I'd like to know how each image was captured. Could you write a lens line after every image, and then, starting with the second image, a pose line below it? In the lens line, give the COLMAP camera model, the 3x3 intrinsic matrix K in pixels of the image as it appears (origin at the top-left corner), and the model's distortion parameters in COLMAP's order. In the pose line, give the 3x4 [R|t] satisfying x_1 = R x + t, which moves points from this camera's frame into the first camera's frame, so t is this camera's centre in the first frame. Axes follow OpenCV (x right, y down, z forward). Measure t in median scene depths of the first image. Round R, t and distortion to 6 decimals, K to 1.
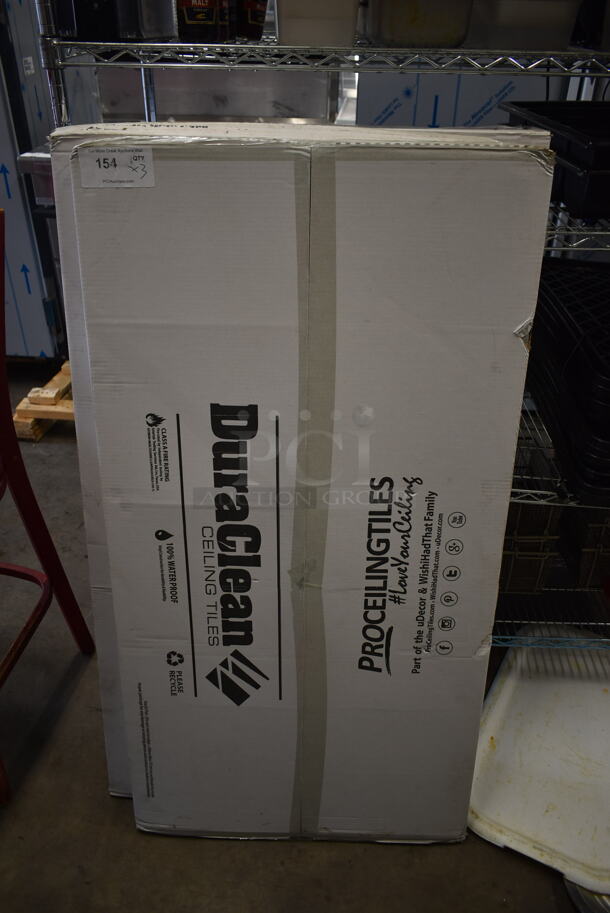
lens RADIAL K [[692.7, 0, 305.0], [0, 692.7, 456.5], [0, 0, 1]] dist [-0.019009, 0.008573]
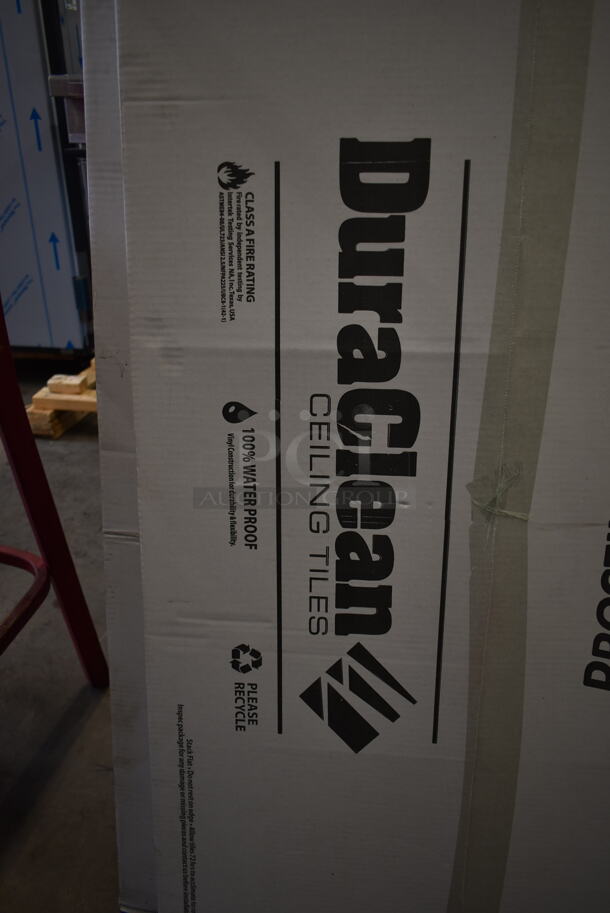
lens RADIAL K [[692.7, 0, 305.0], [0, 692.7, 456.5], [0, 0, 1]] dist [-0.019009, 0.008573]
pose [[0.998902, 0.012005, -0.045281, -0.123174], [-0.017230, 0.993004, -0.116817, 0.204261], [0.043562, 0.117469, 0.992121, 0.453657]]
